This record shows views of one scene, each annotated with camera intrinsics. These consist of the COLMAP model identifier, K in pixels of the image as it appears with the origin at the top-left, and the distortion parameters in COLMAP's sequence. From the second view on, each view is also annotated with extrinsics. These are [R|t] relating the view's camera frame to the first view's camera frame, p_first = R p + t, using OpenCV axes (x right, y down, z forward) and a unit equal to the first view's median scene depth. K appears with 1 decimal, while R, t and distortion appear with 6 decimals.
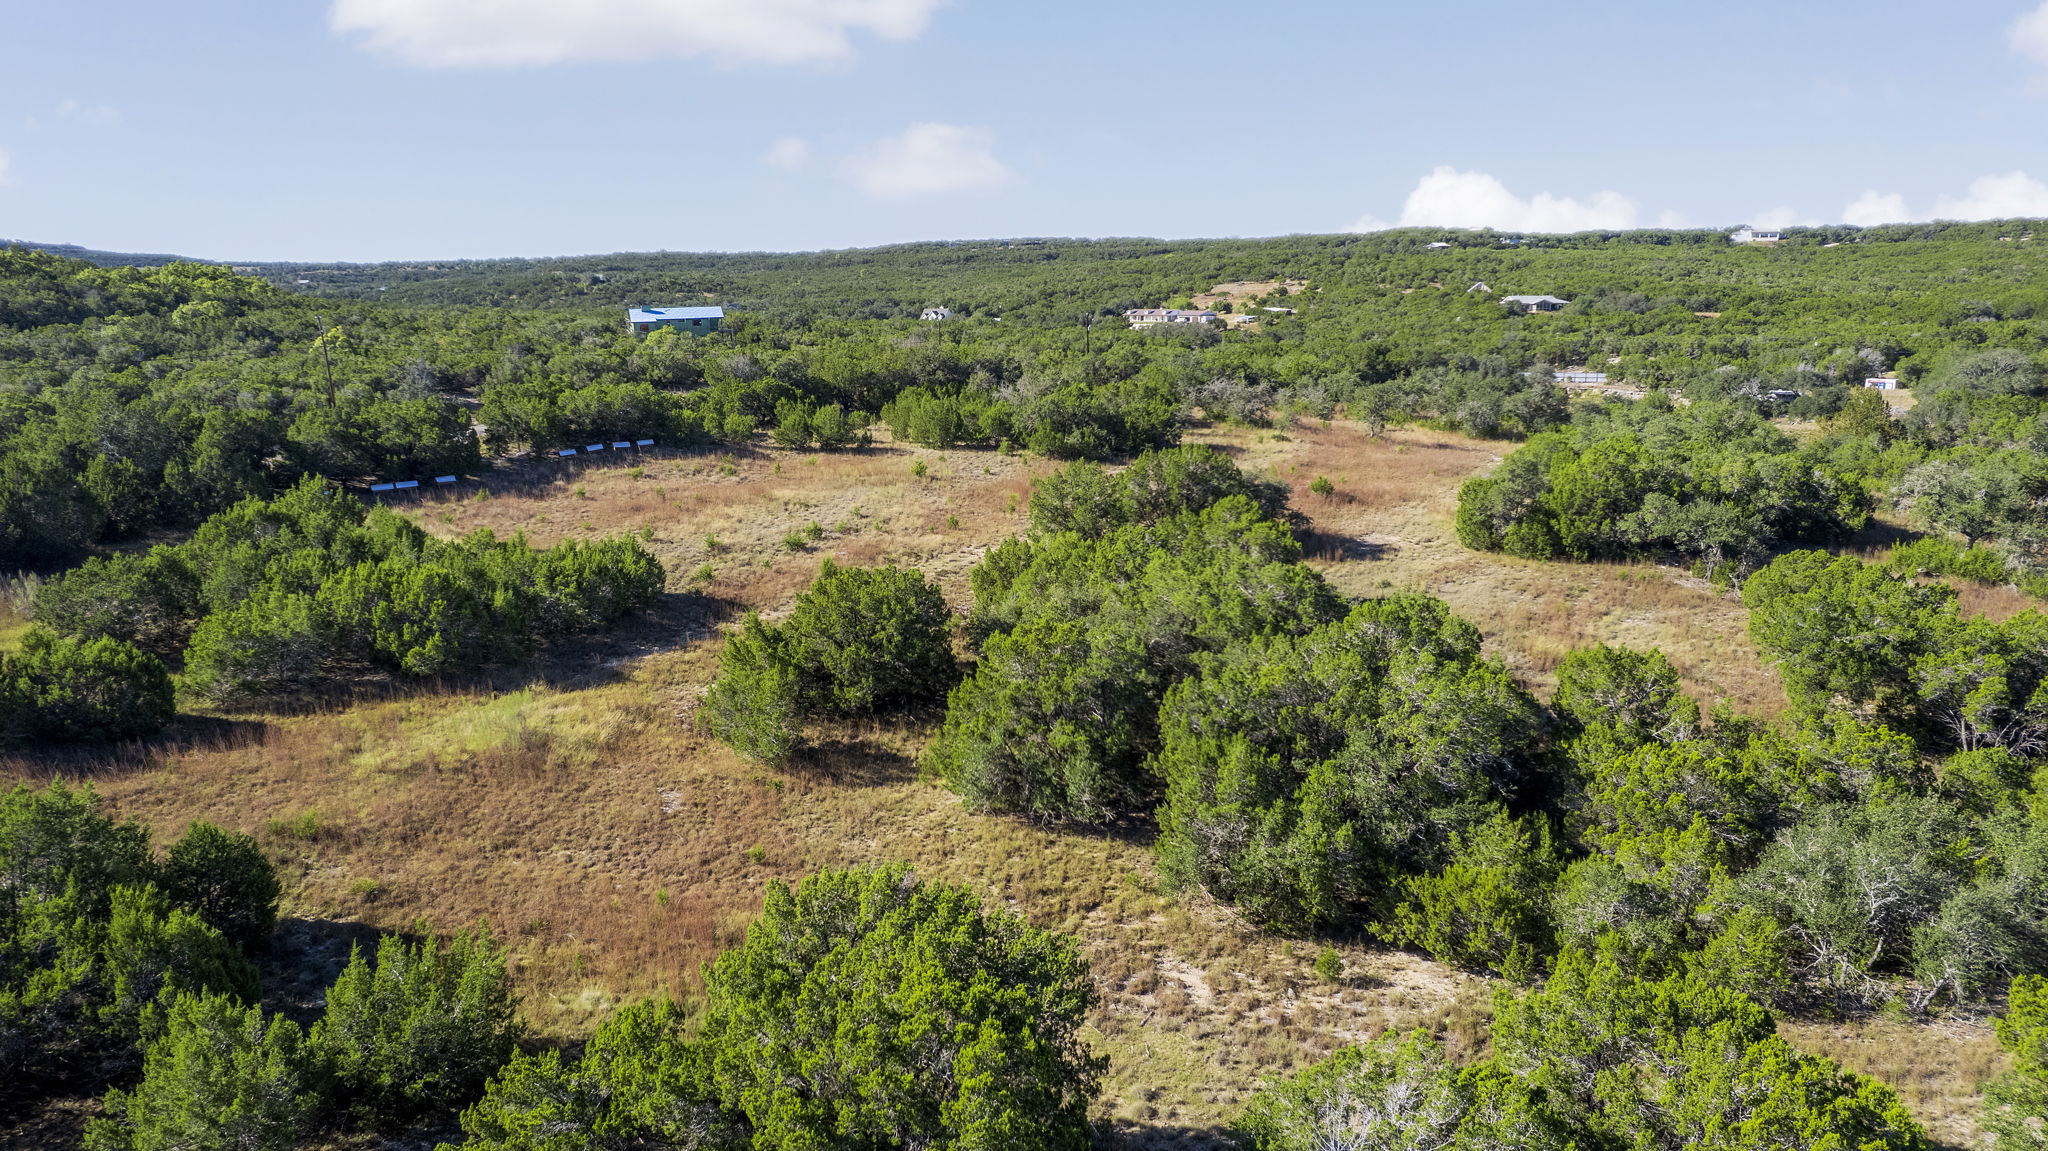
lens RADIAL K [[1319.7, 0, 1024.0], [0, 1319.7, 575.5], [0, 0, 1]] dist [-0.091136, 0.075936]
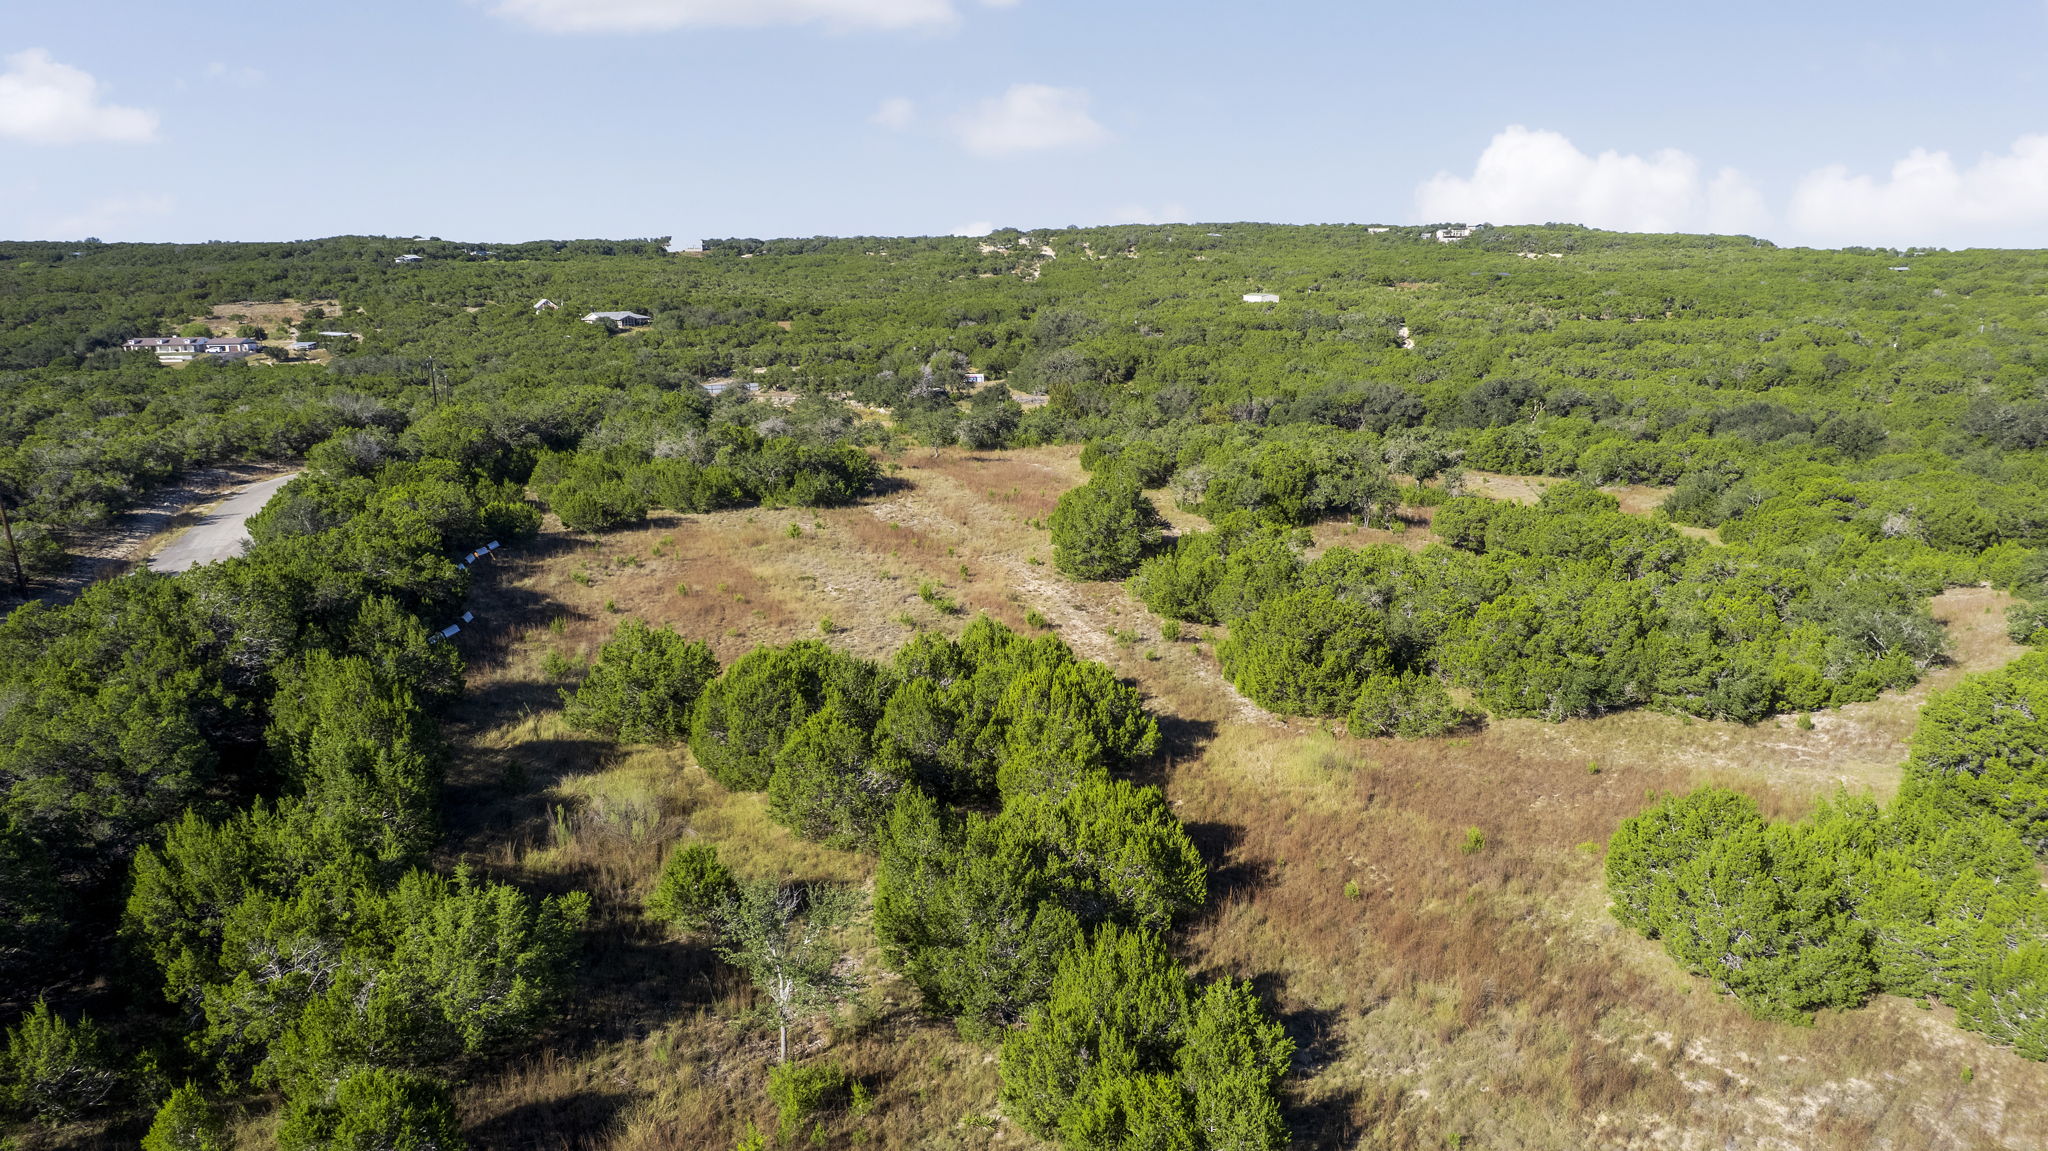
lens RADIAL K [[1316.3, 0, 1042.0], [0, 1316.3, 574.5], [0, 0, 1]] dist [-0.070780, 0.069513]
pose [[0.672874, -0.159449, 0.722368, -0.253527], [0.161687, 0.984584, 0.066719, -0.031433], [-0.721871, 0.071904, 0.688282, 0.062648]]
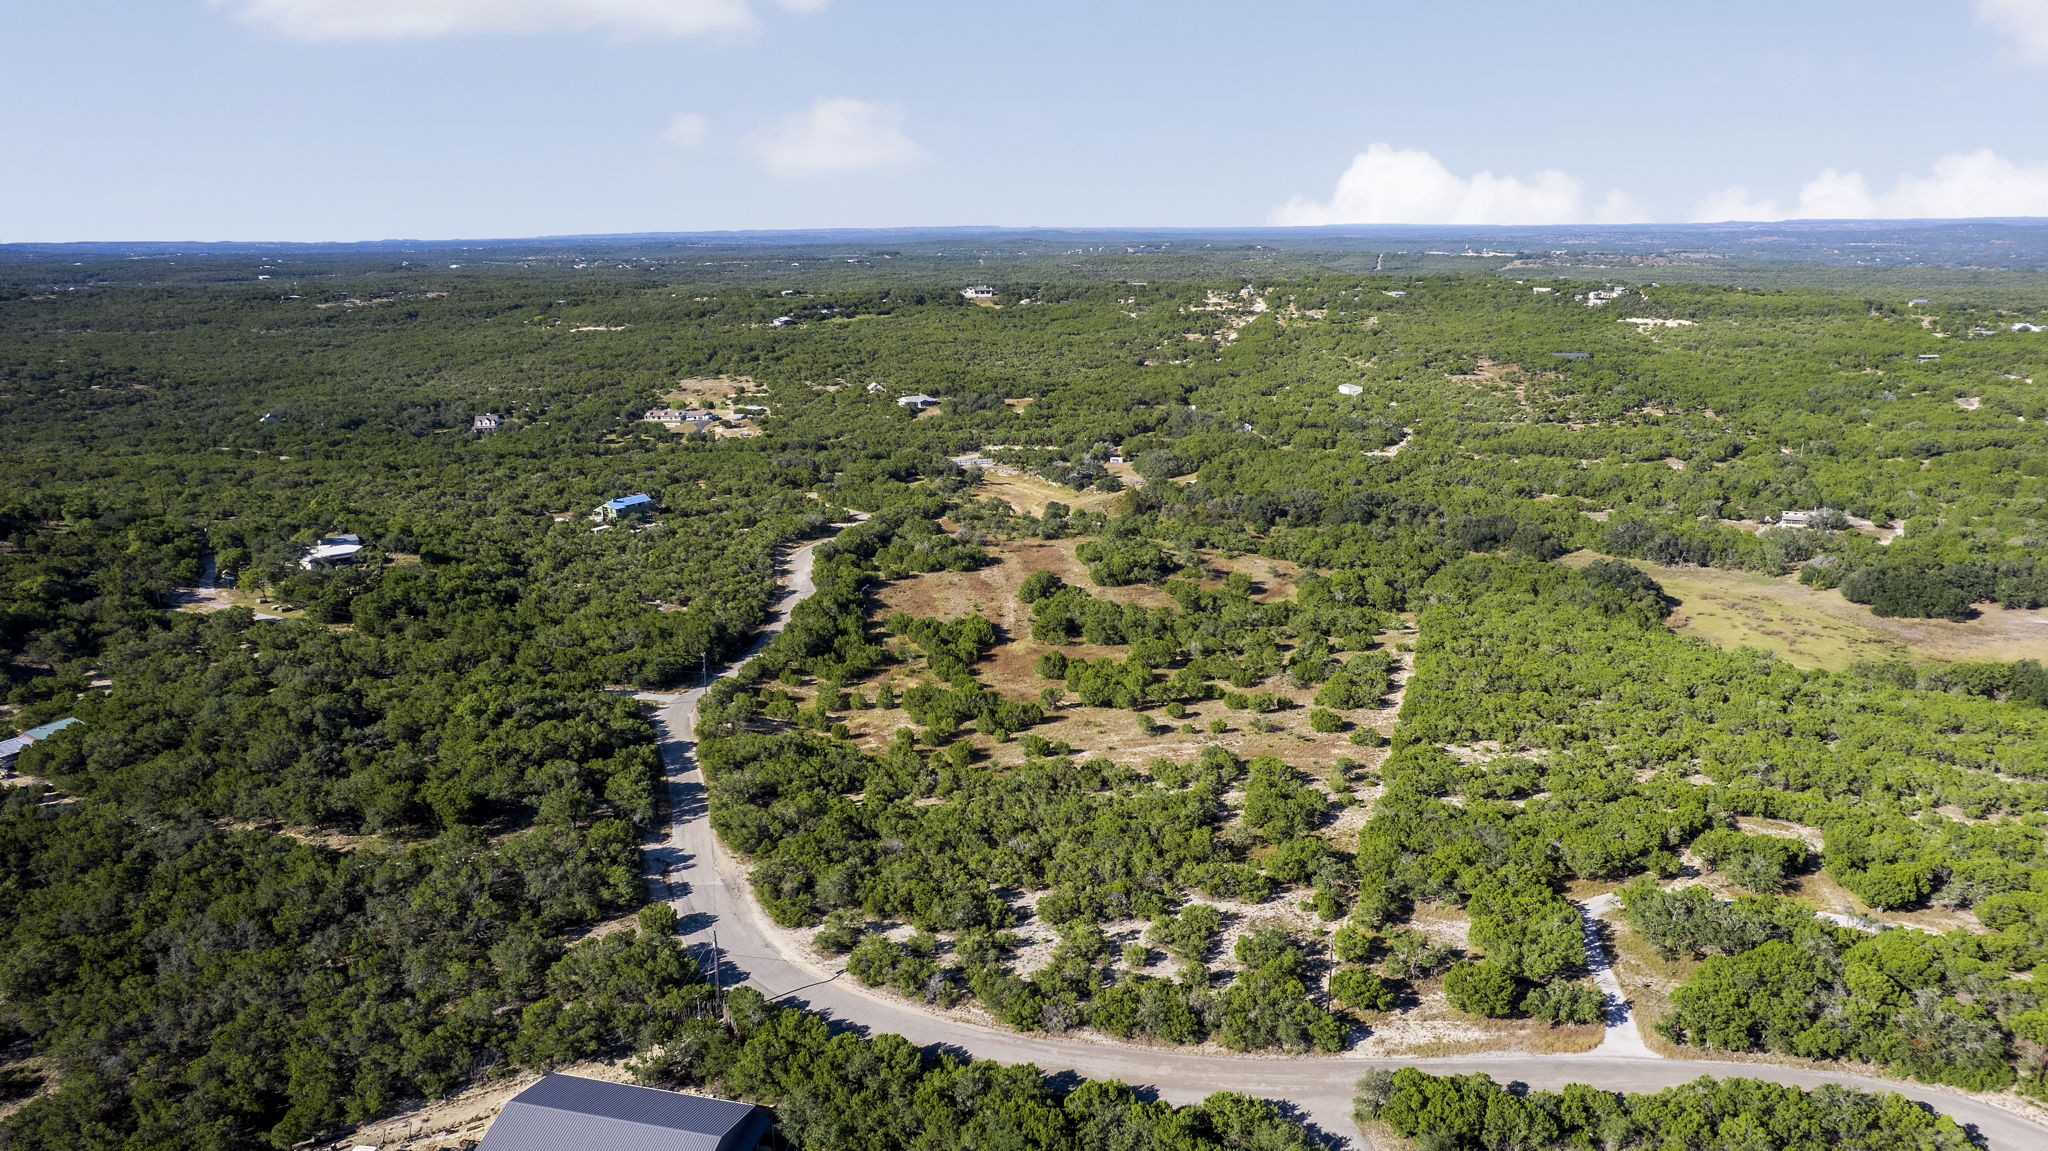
lens RADIAL K [[1316.3, 0, 1042.0], [0, 1316.3, 574.5], [0, 0, 1]] dist [-0.070780, 0.069513]
pose [[0.823238, -0.135937, 0.551181, -0.657233], [0.123124, 0.990551, 0.060402, -0.103591], [-0.554184, 0.018138, 0.832196, -0.740506]]
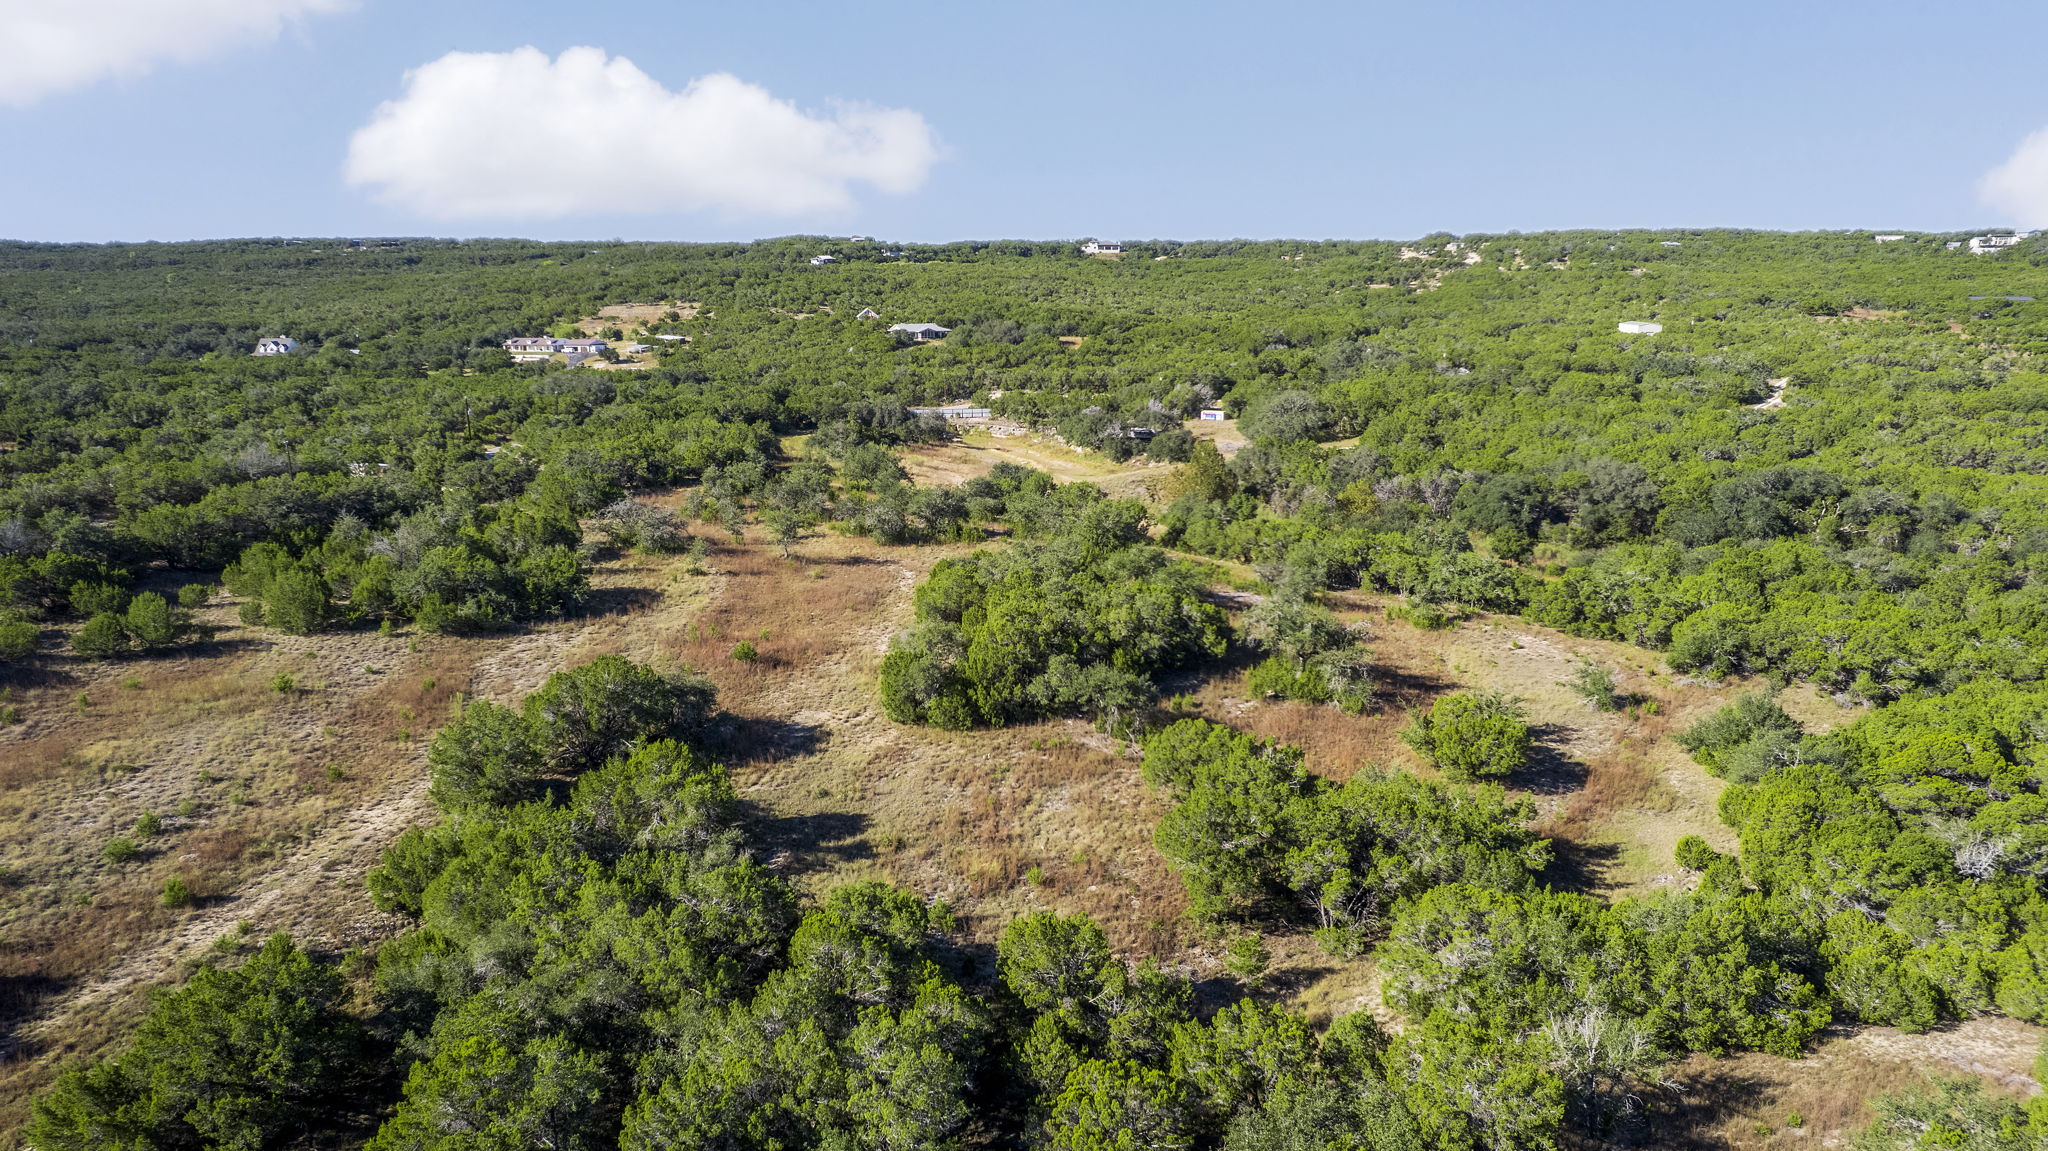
lens RADIAL K [[1316.3, 0, 1042.0], [0, 1316.3, 574.5], [0, 0, 1]] dist [-0.070780, 0.069513]
pose [[0.895473, -0.086984, 0.436534, 0.000711], [0.083845, 0.996126, 0.026496, -0.049009], [-0.437148, 0.012875, 0.899298, 0.005803]]
